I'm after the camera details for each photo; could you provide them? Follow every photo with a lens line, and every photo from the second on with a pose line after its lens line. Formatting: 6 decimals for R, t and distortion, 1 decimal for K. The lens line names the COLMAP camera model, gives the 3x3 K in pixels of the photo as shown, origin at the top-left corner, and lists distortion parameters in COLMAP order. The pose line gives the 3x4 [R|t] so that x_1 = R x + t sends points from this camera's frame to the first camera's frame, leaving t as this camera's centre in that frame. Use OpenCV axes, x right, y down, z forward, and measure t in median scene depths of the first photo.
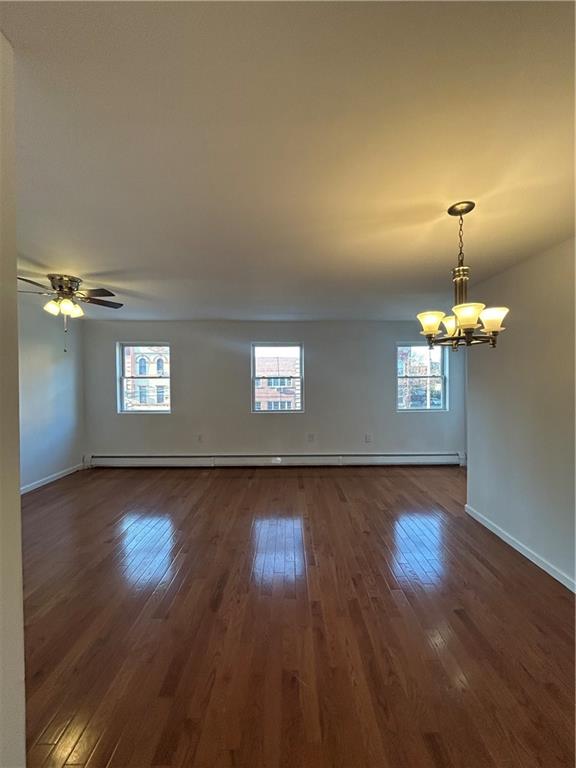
lens RADIAL K [[308.5, 0, 295.3], [0, 308.5, 384.4], [0, 0, 1]] dist [0.001021, 0.000230]
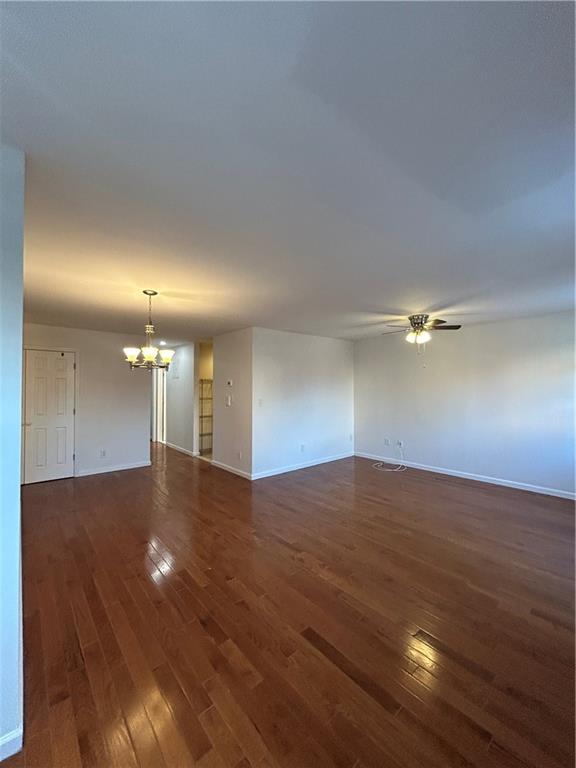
lens RADIAL K [[308.5, 0, 295.3], [0, 308.5, 384.4], [0, 0, 1]] dist [0.001021, 0.000230]
pose [[-0.755921, -0.006229, -0.654633, 0.468885], [-0.012726, 0.999906, 0.005180, -0.025547], [0.654539, 0.012247, -0.755929, 1.269774]]
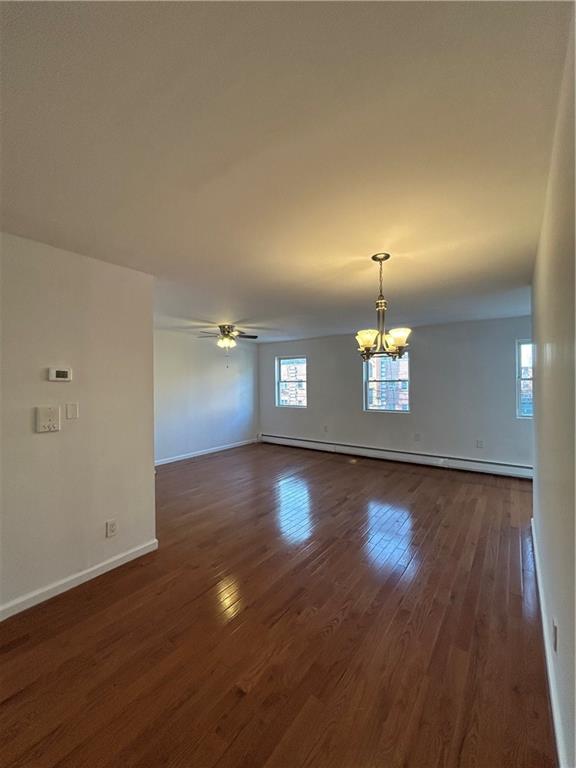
lens RADIAL K [[308.5, 0, 295.3], [0, 308.5, 384.4], [0, 0, 1]] dist [0.001021, 0.000230]
pose [[0.805286, 0.000000, -0.592887, 0.453334], [-0.004604, 0.999970, -0.006254, -0.000659], [0.592869, 0.007766, 0.805262, -0.135864]]
